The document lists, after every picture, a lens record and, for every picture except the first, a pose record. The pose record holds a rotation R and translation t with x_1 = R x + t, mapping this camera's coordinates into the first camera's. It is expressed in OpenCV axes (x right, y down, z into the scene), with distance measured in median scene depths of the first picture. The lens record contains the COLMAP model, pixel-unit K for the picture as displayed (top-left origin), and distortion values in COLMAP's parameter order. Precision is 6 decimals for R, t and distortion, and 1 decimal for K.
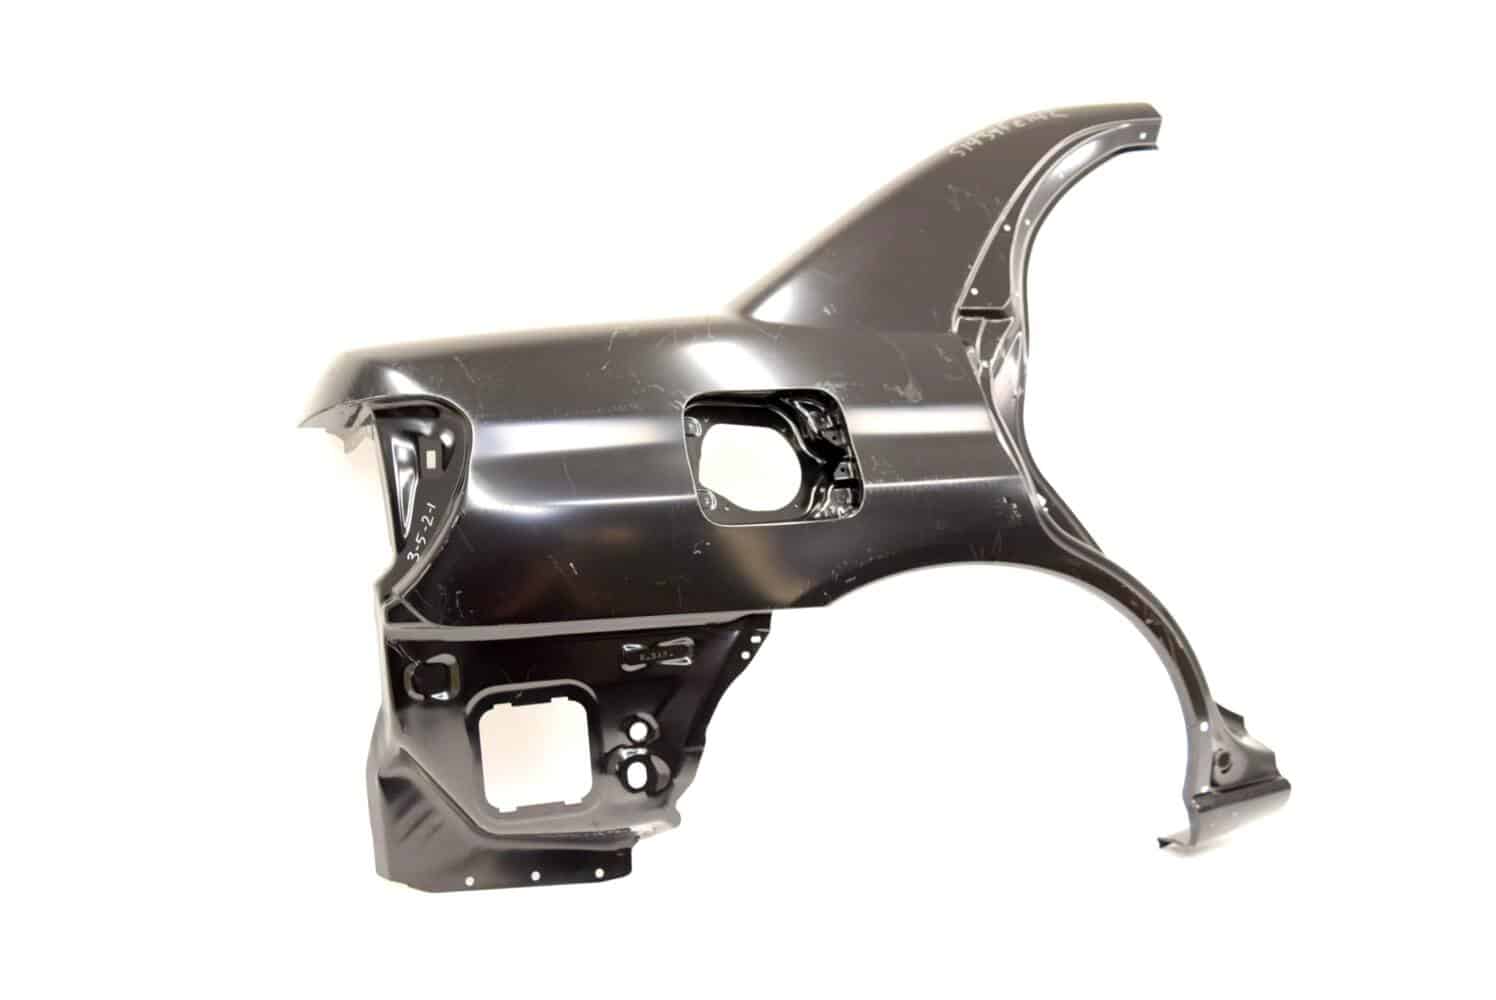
lens RADIAL K [[1163.2, 0, 751.5], [0, 1163.2, 495.0], [0, 0, 1]] dist [0.005320, 0.003146]
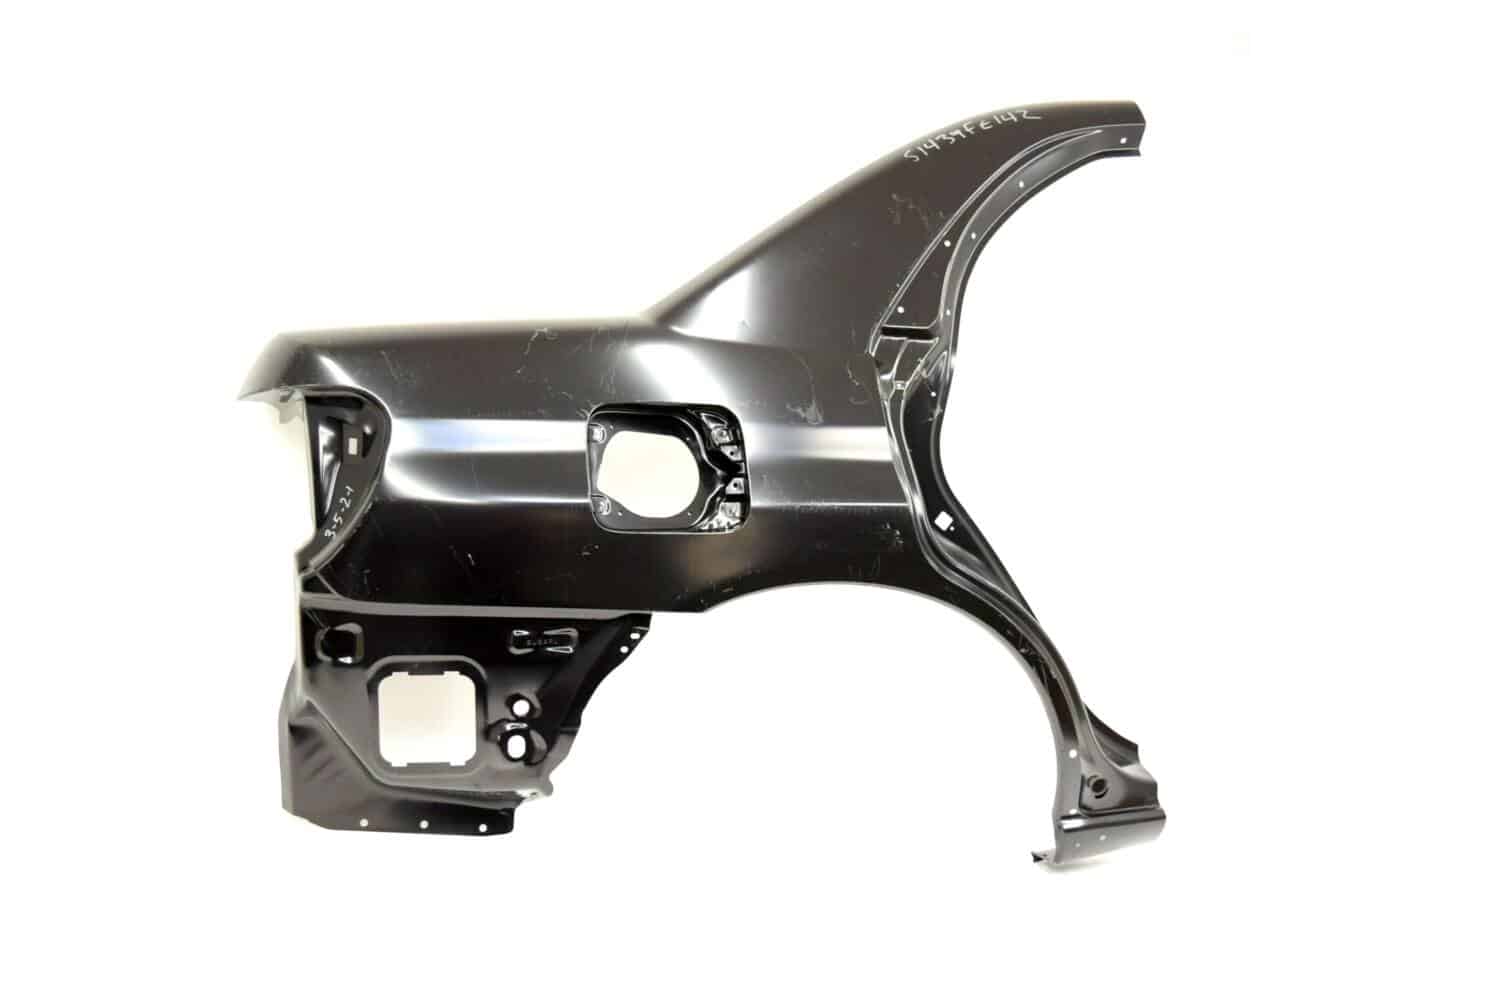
lens RADIAL K [[1498.1, 0, 745.2], [0, 1498.1, 500.5], [0, 0, 1]] dist [-0.002379, 0.000000]
pose [[0.993933, 0.096726, -0.052353, 0.165603], [-0.091434, 0.991225, 0.095462, -0.143570], [0.061128, -0.090096, 0.994055, -0.372959]]
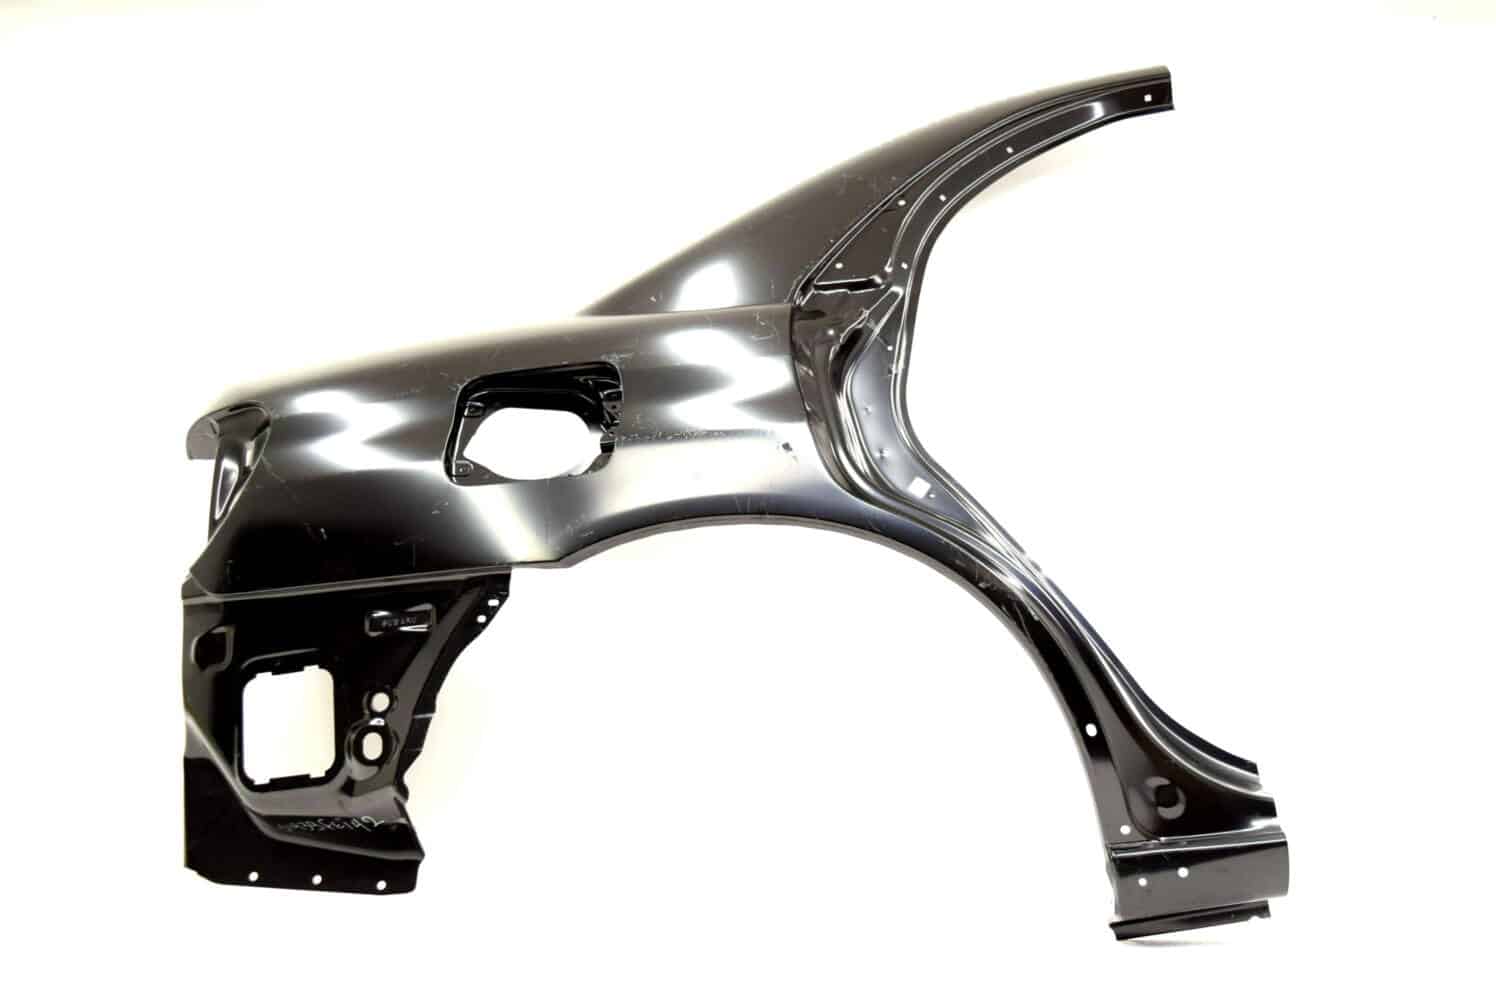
lens RADIAL K [[1498.1, 0, 735.2], [0, 1498.1, 491.9], [0, 0, 1]] dist [-0.002379, 0.000000]
pose [[0.882015, -0.118779, -0.456006, 0.732019], [-0.020130, 0.957329, -0.288297, 0.379978], [0.470791, 0.263462, 0.841988, 0.047209]]
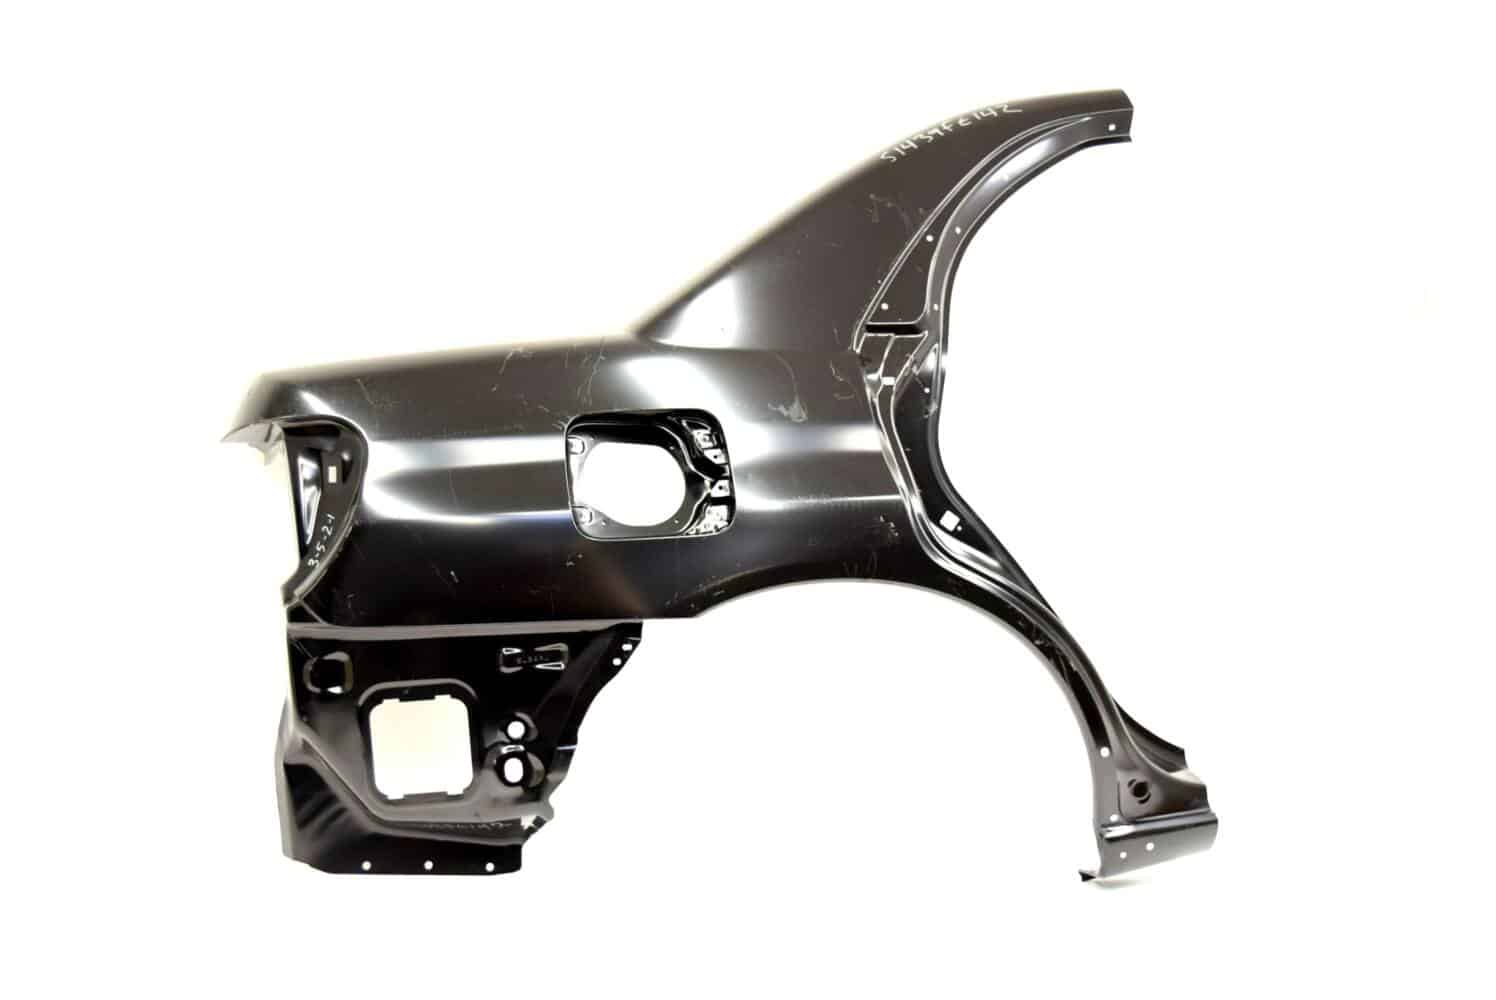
lens RADIAL K [[1646.2, 0, 740.0], [0, 1646.2, 492.9], [0, 0, 1]] dist [-0.000425, 0.000000]
pose [[0.992306, 0.013614, -0.123059, 0.285622], [-0.013456, 0.999907, 0.002116, -0.020875], [0.123076, -0.000444, 0.992397, -0.471881]]
